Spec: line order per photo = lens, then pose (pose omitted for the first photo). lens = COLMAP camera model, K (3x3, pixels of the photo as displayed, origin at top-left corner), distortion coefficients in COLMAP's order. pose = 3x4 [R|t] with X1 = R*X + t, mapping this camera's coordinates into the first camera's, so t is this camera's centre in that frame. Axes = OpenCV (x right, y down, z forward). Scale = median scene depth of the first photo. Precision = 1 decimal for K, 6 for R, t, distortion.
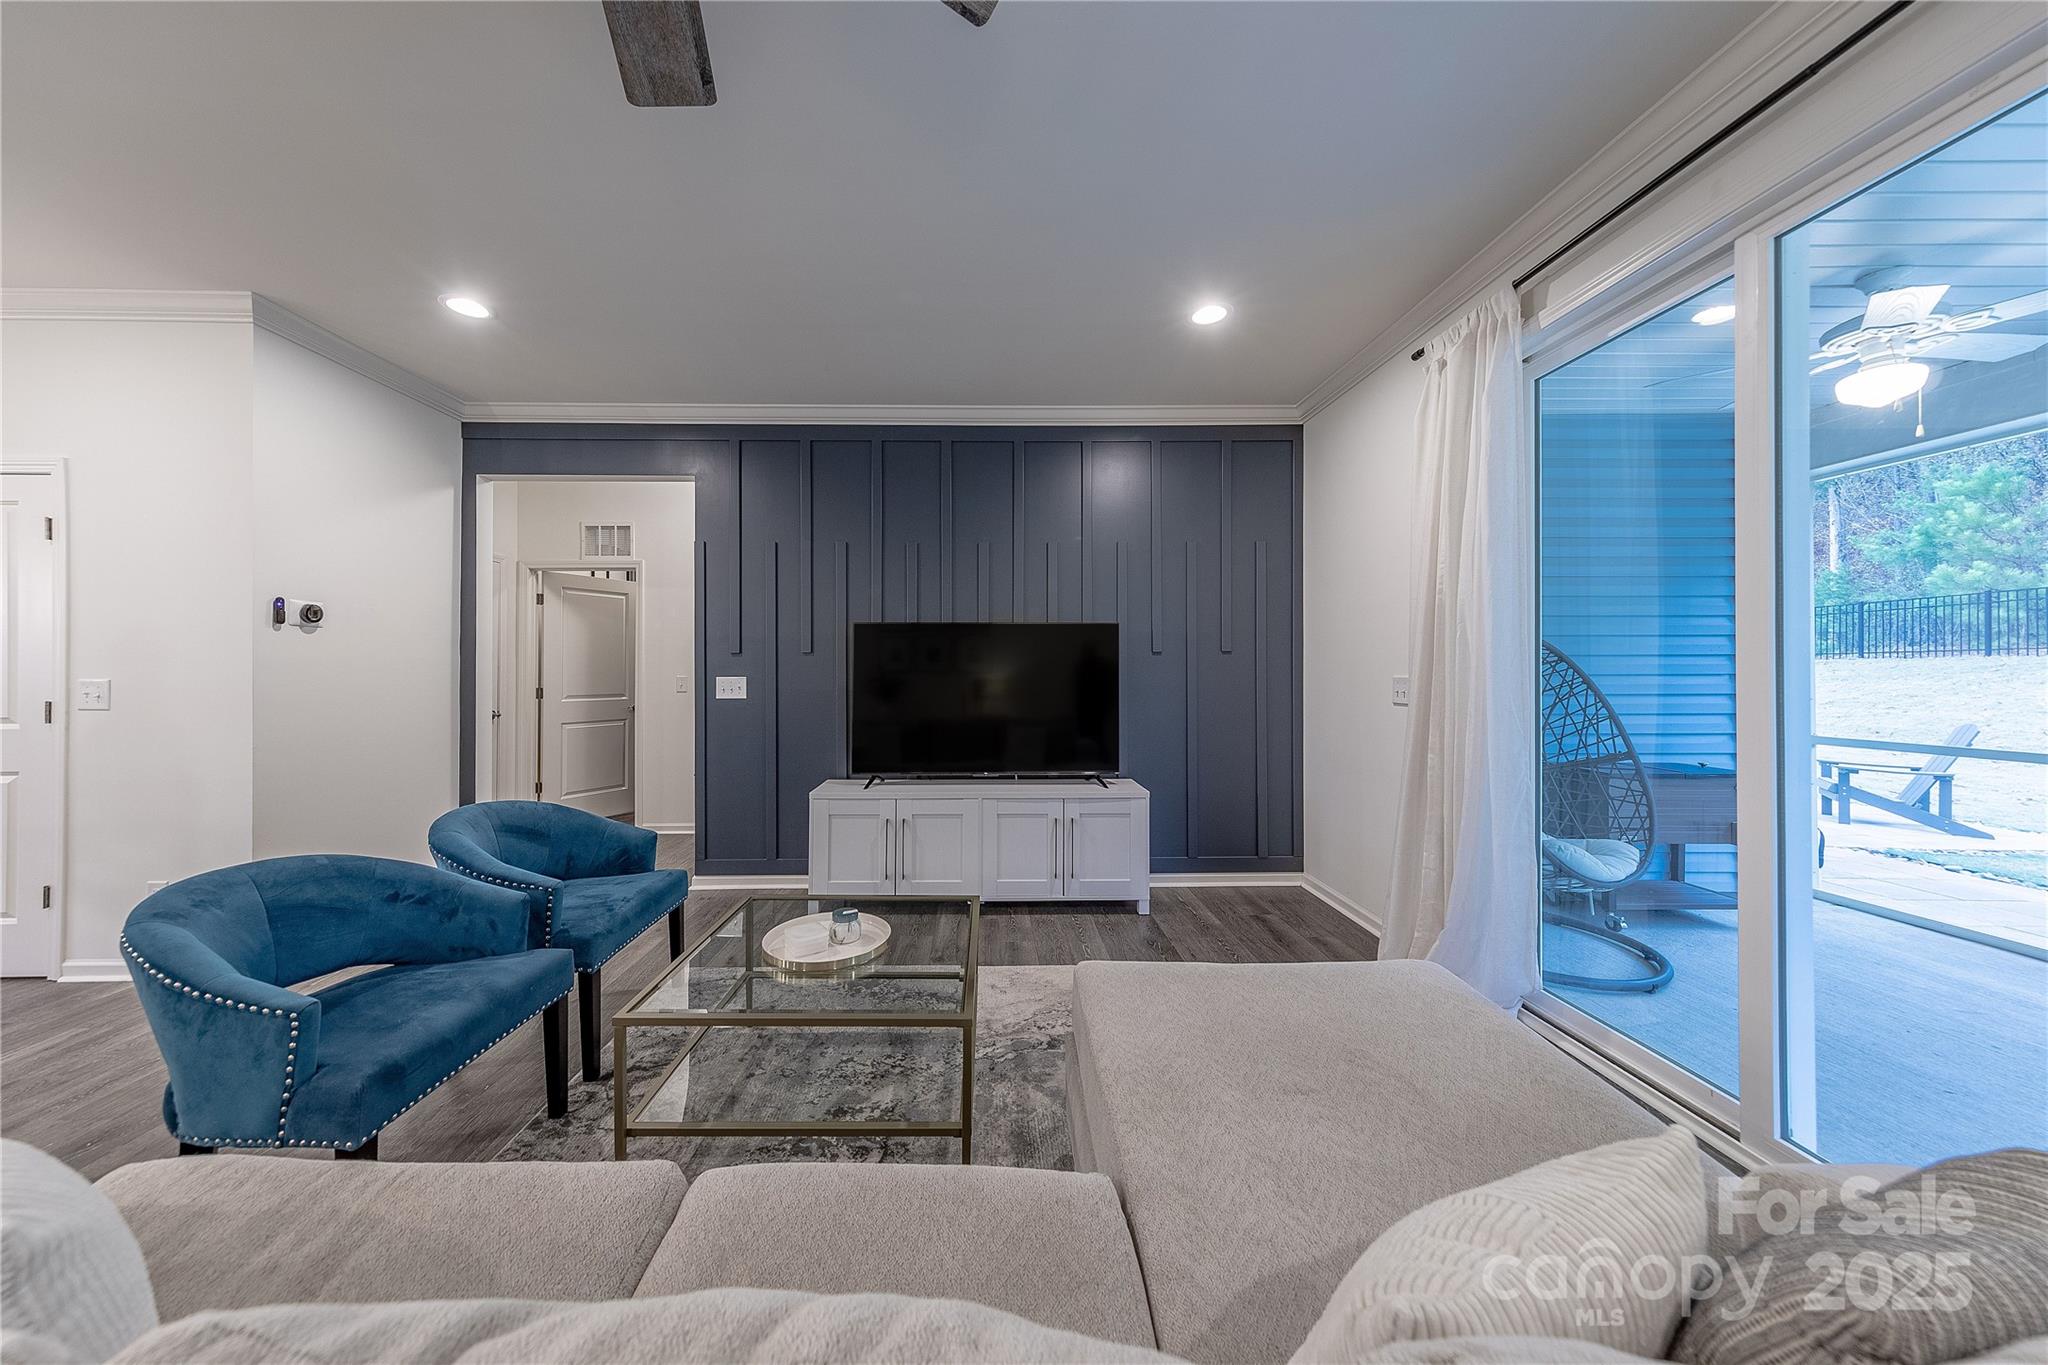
lens RADIAL K [[647.3, 0, 984.8], [0, 647.3, 666.7], [0, 0, 1]] dist [0.010932, -0.000908]
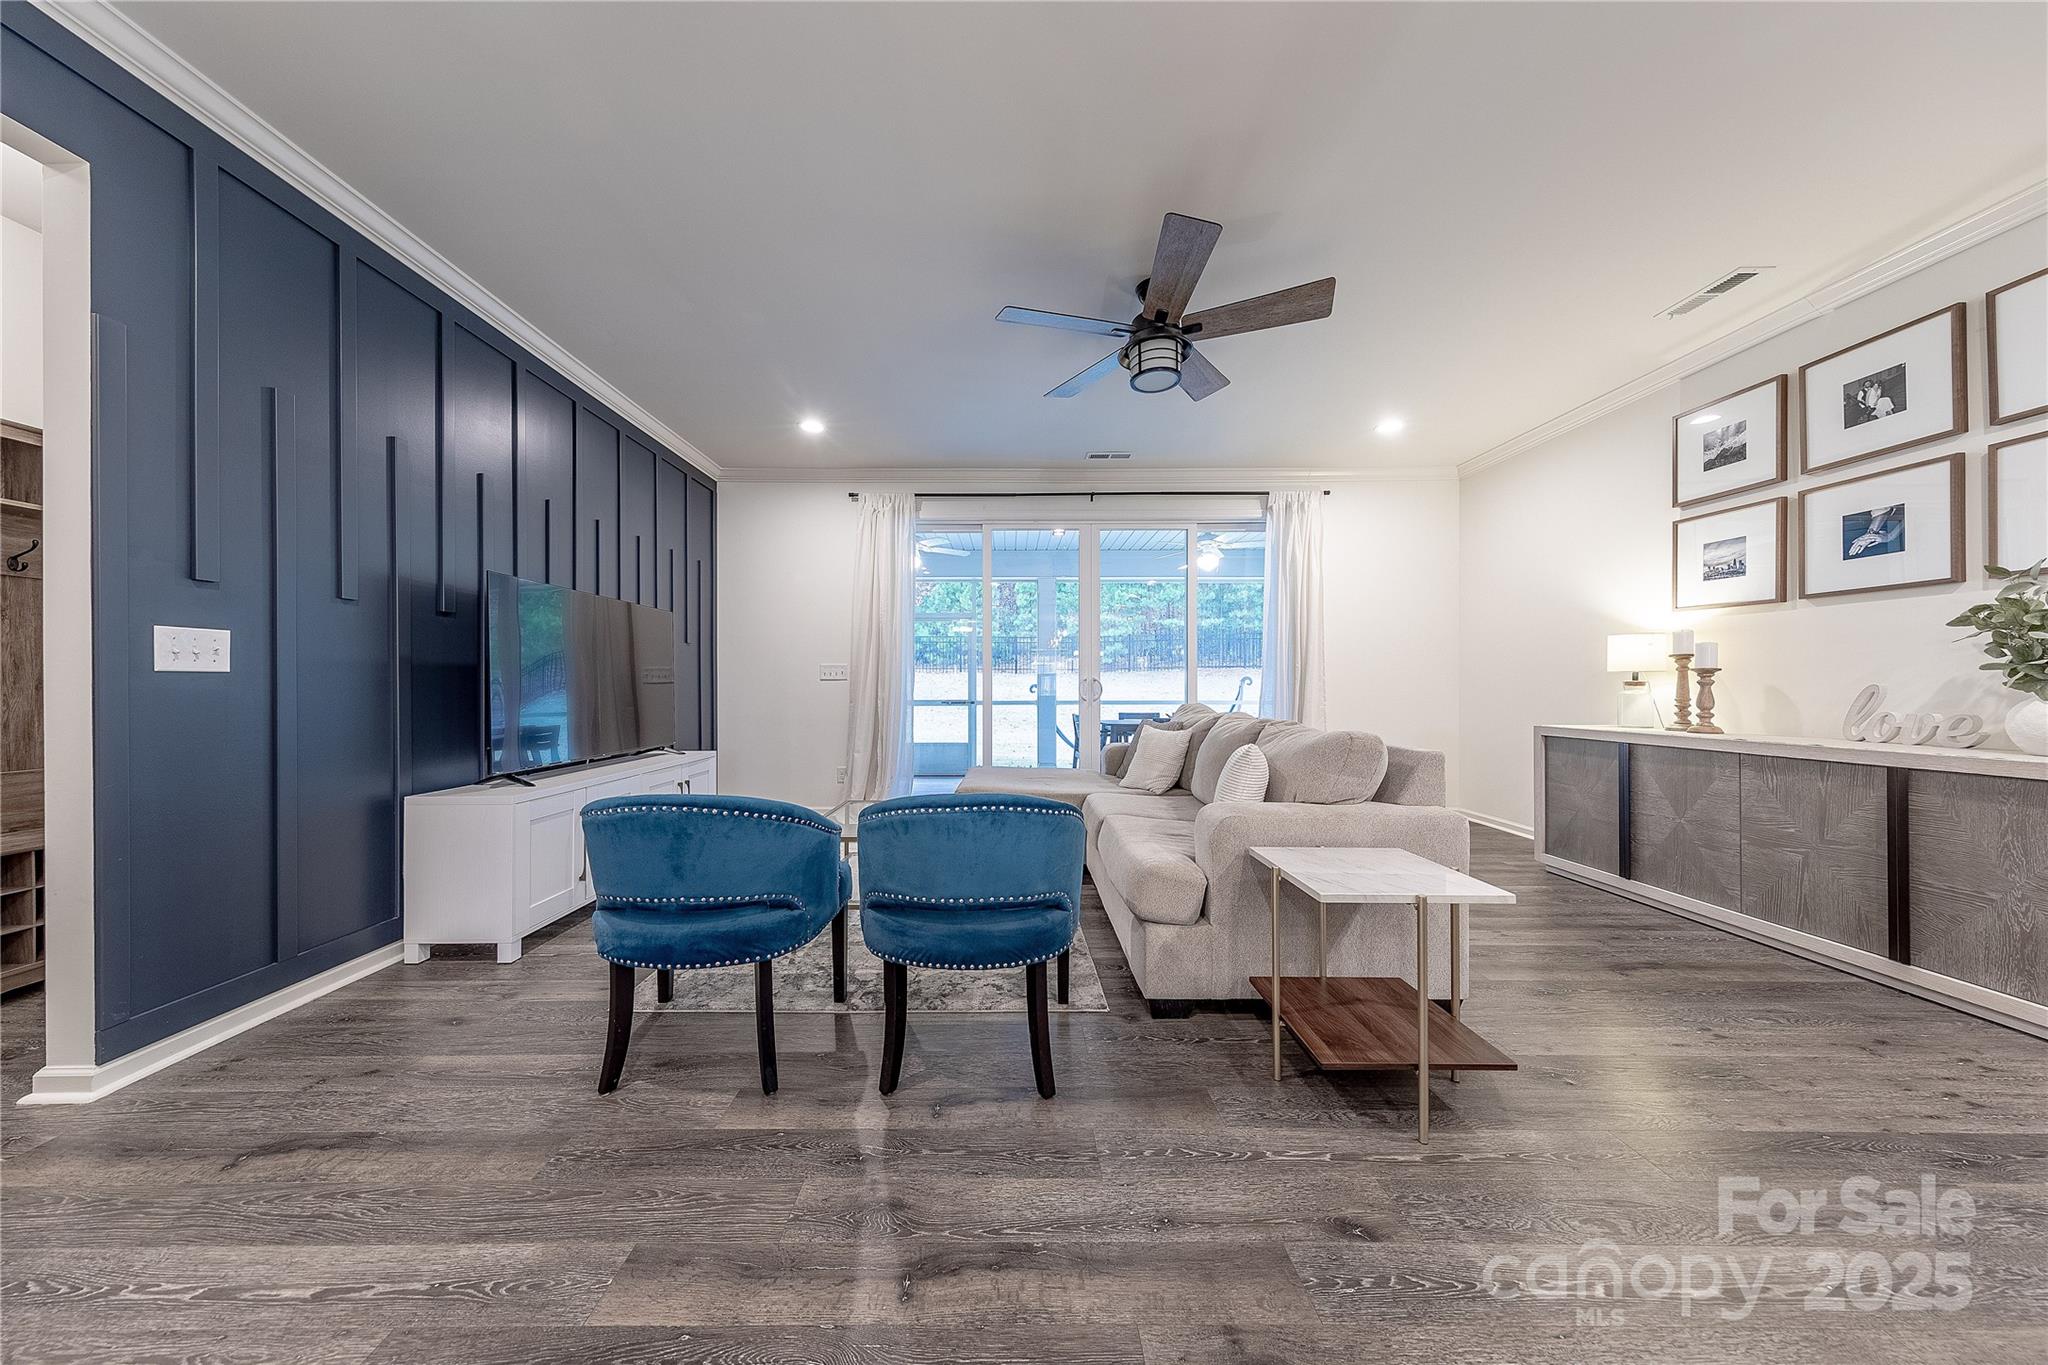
lens RADIAL K [[647.3, 0, 1009.8], [0, 647.3, 686.1], [0, 0, 1]] dist [0.010932, -0.000908]
pose [[0.010807, 0.001058, 0.999941, -0.892275], [-0.004672, 0.999989, -0.001008, 0.057877], [-0.999931, -0.004661, 0.010812, 0.375040]]
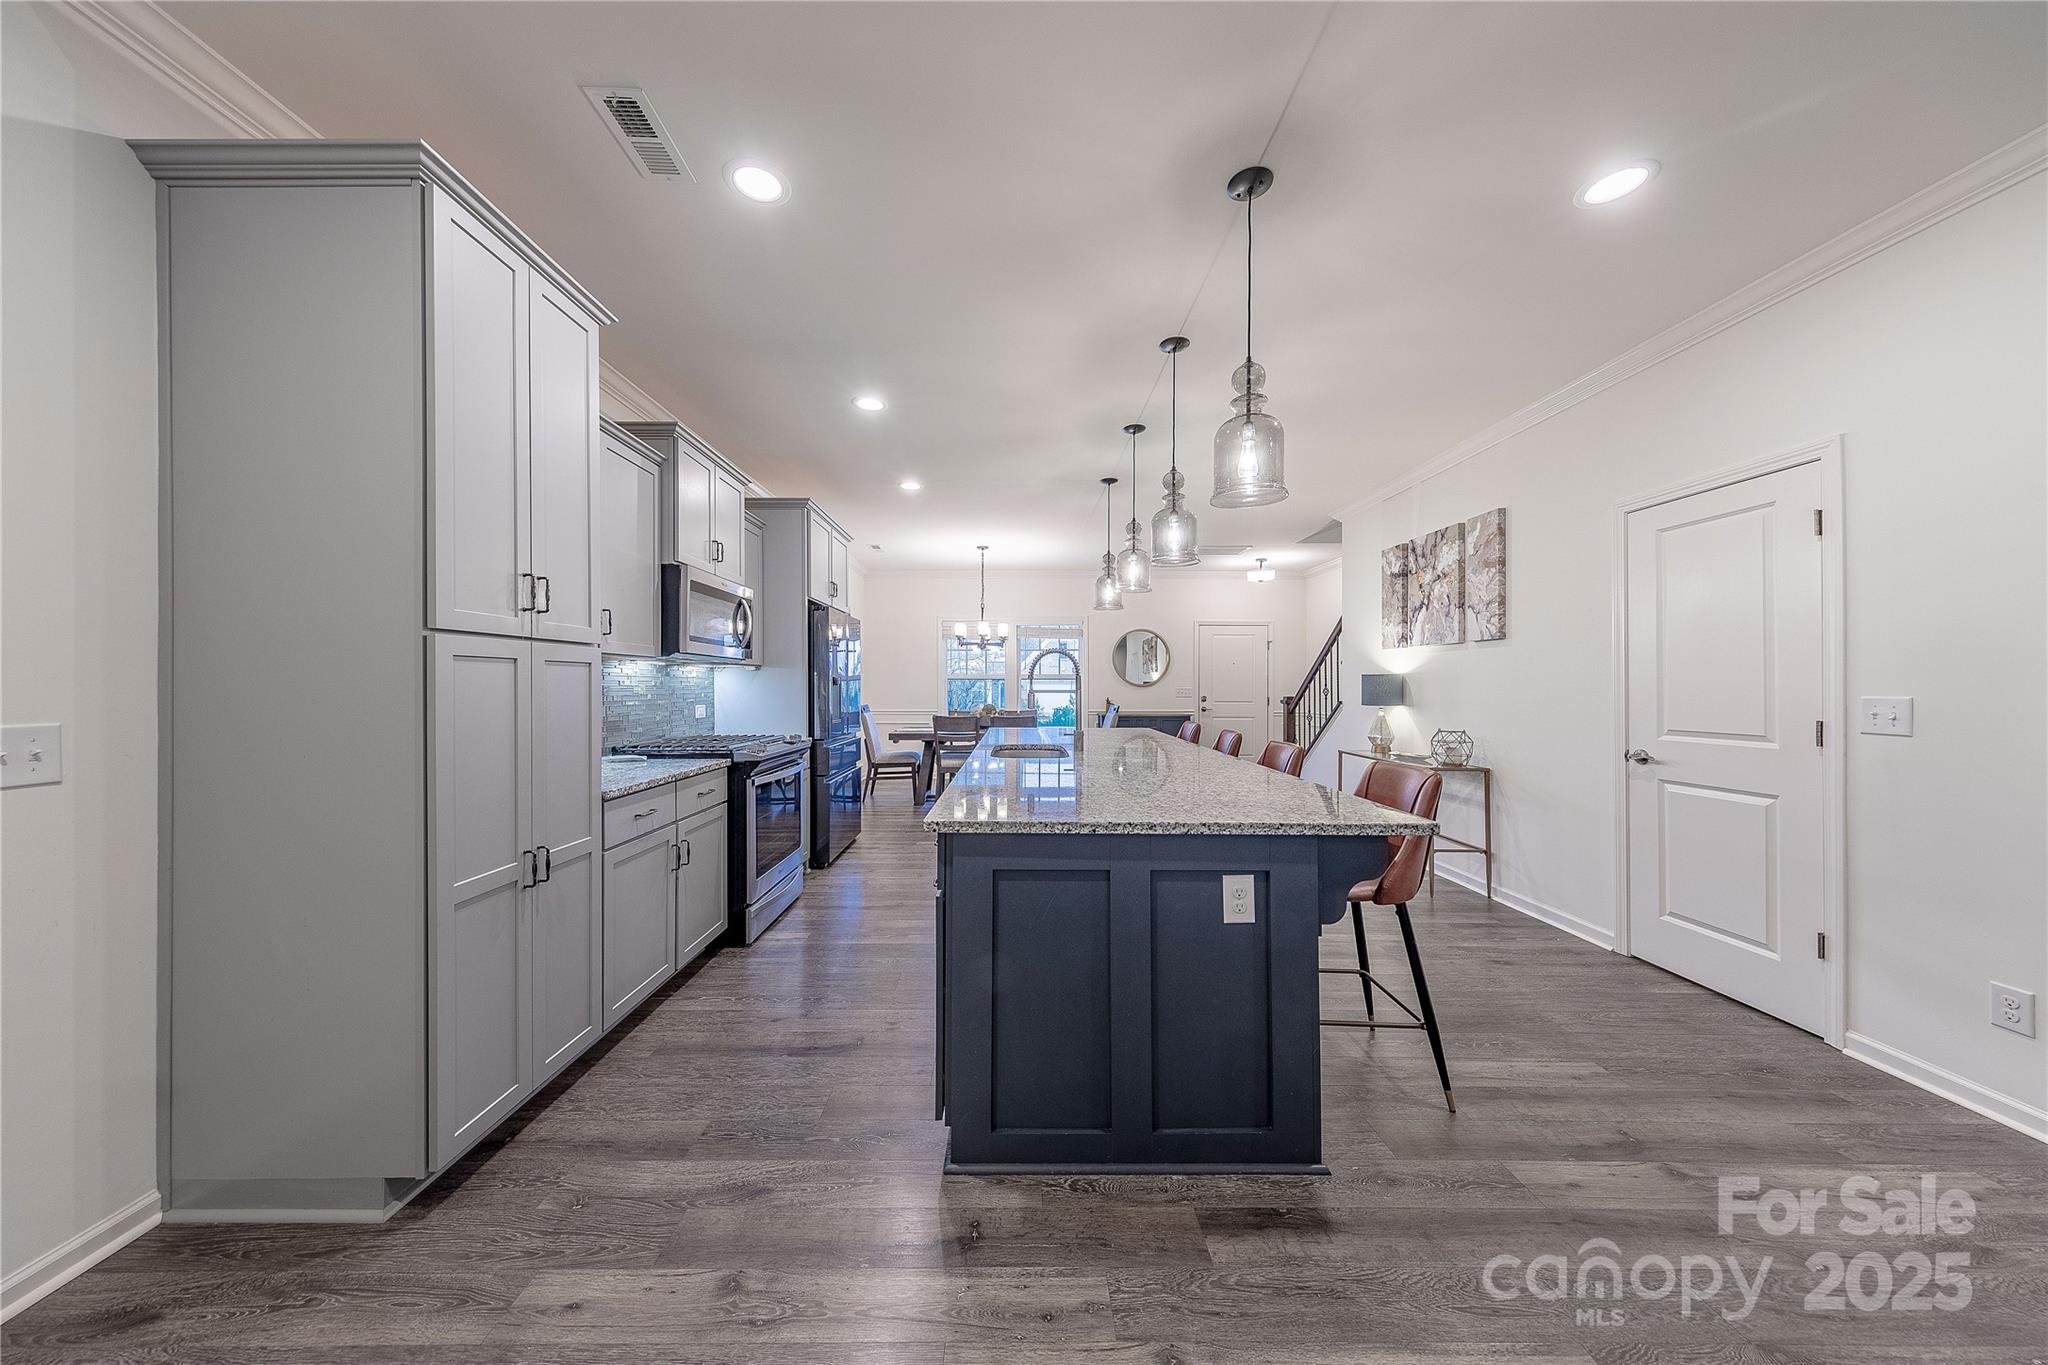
lens RADIAL K [[647.3, 0, 1015.5], [0, 647.3, 679.1], [0, 0, 1]] dist [0.010932, -0.000908]
pose [[-0.009502, -0.008143, -0.999922, -0.393856], [0.002968, 0.999962, -0.008172, 0.000939], [0.999950, -0.003045, -0.009477, -0.038035]]
